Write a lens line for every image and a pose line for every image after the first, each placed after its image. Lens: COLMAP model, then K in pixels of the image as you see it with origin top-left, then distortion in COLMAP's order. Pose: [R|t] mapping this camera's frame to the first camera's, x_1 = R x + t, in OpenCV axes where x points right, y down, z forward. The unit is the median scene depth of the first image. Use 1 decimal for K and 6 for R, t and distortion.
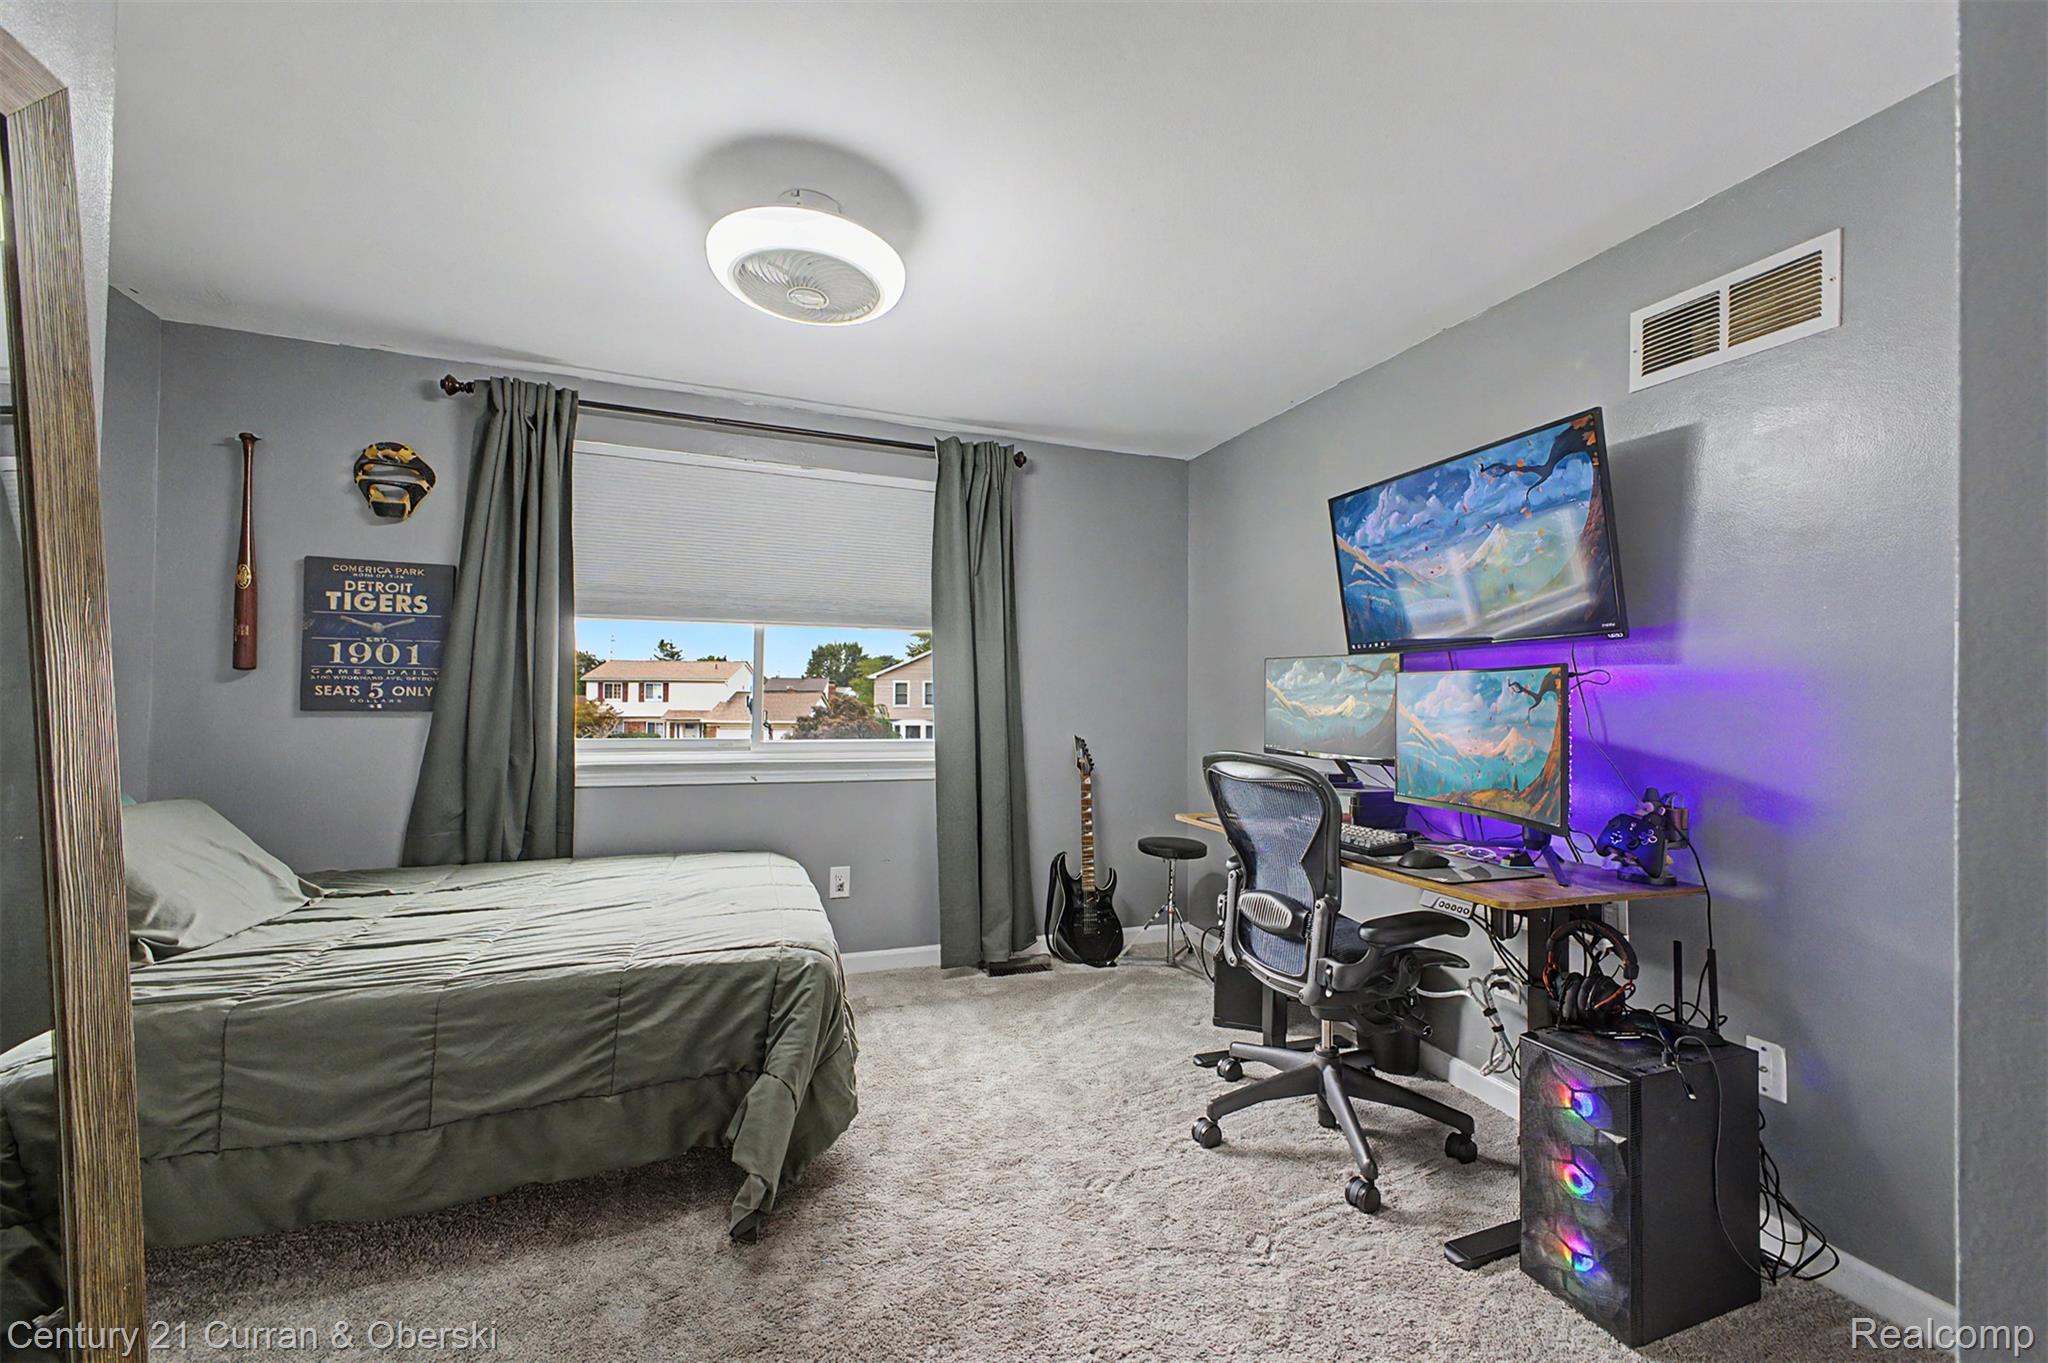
lens RADIAL K [[813.1, 0, 1038.1], [0, 813.1, 675.8], [0, 0, 1]] dist [0.030212, -0.011278]
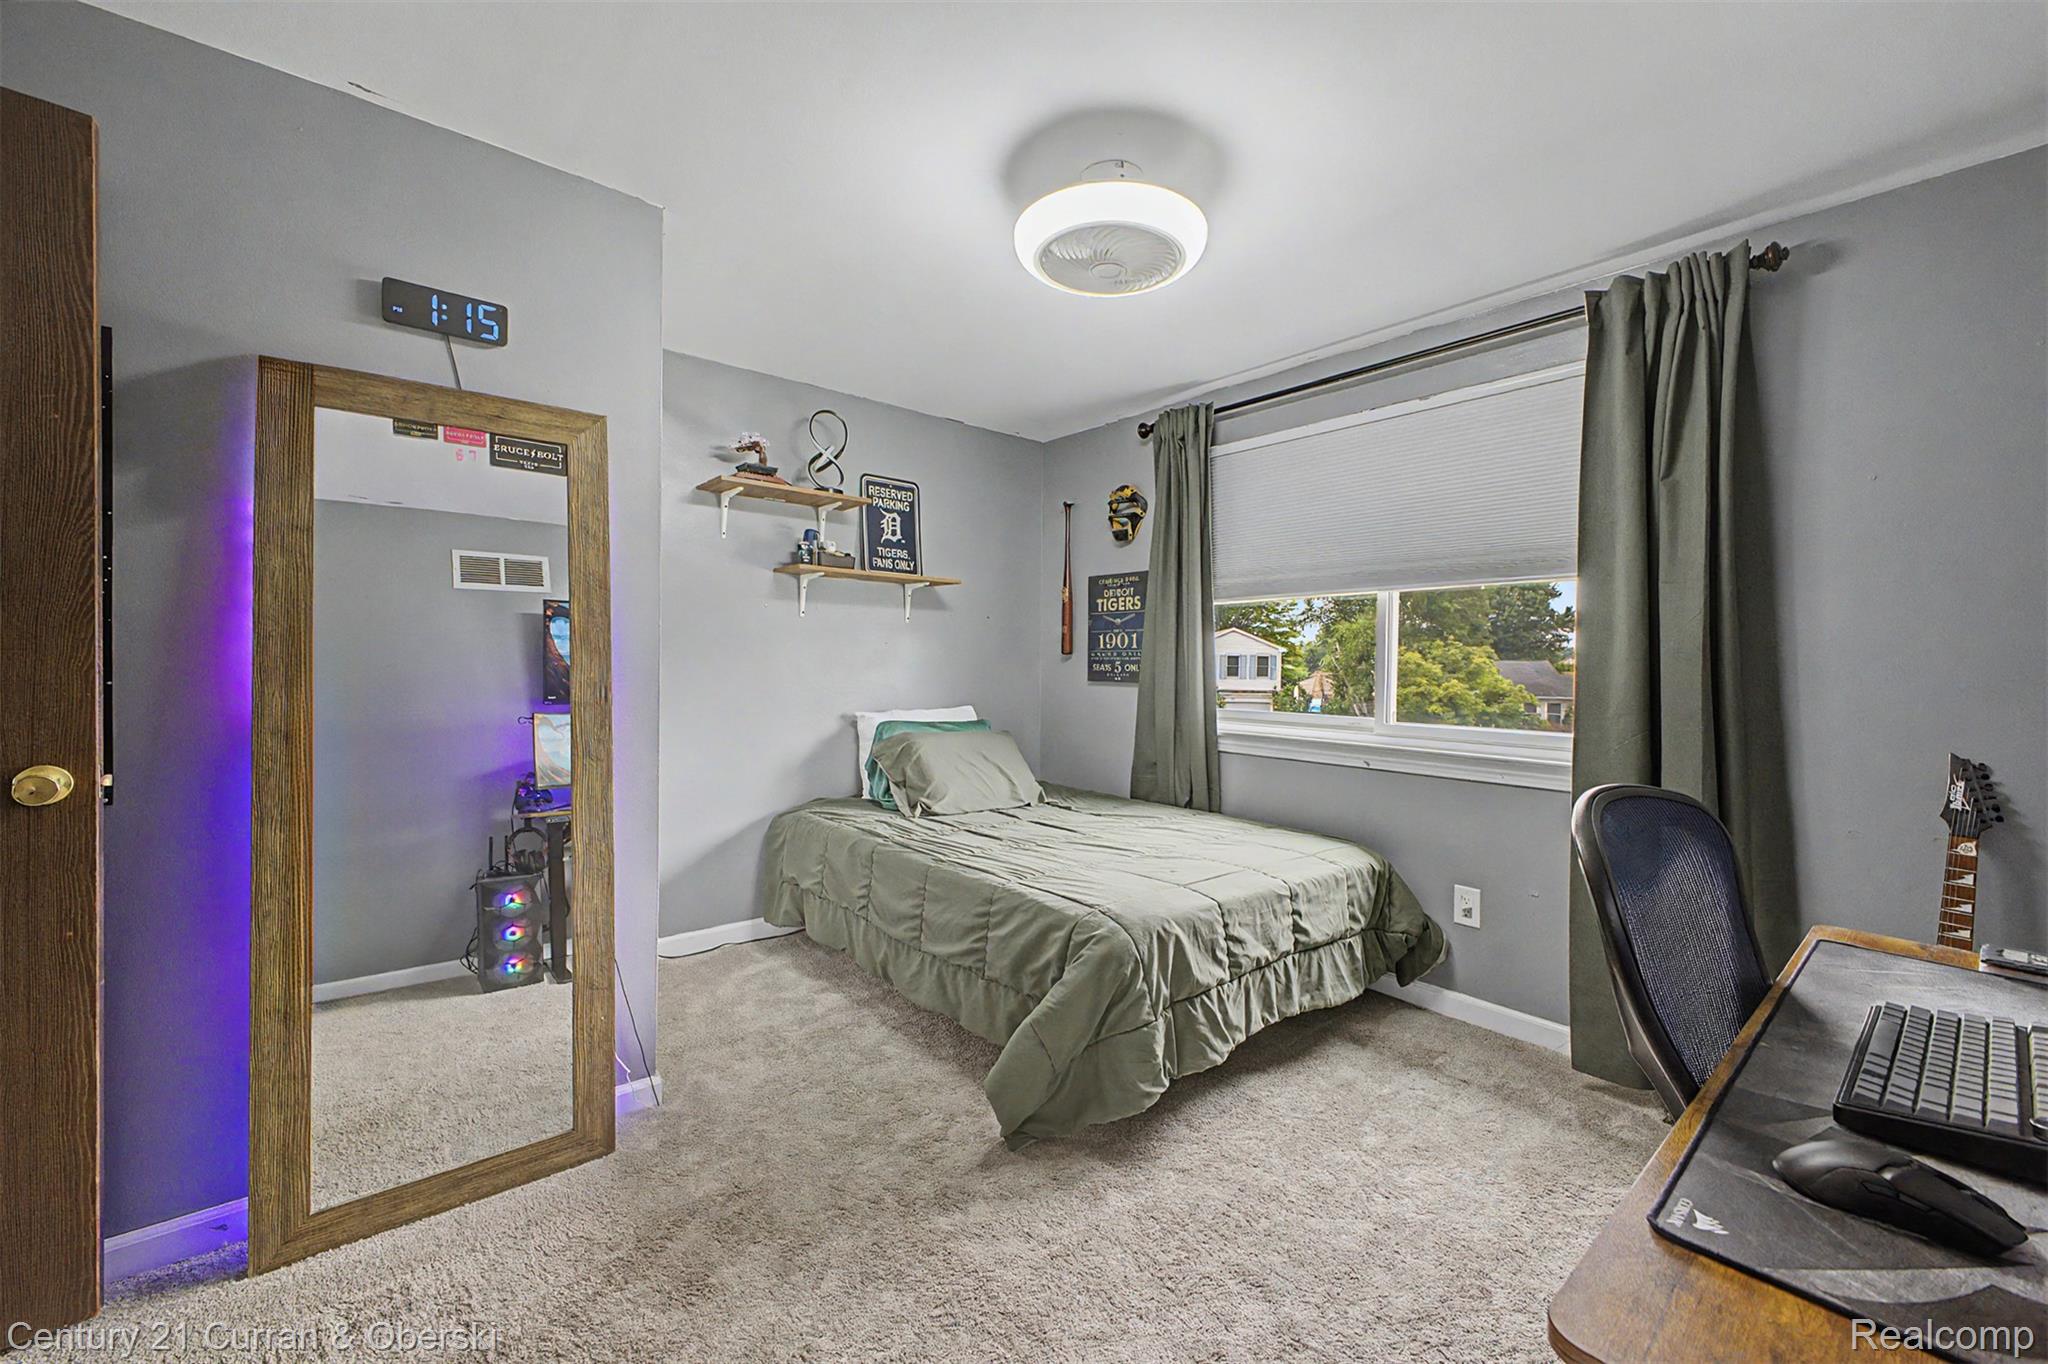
lens RADIAL K [[813.1, 0, 1038.1], [0, 813.1, 676.3], [0, 0, 1]] dist [0.030212, -0.011278]
pose [[0.346541, 0.006850, -0.938010, 0.434812], [0.015854, 0.999788, 0.013158, 0.012686], [0.937901, -0.019431, 0.346359, 0.396591]]
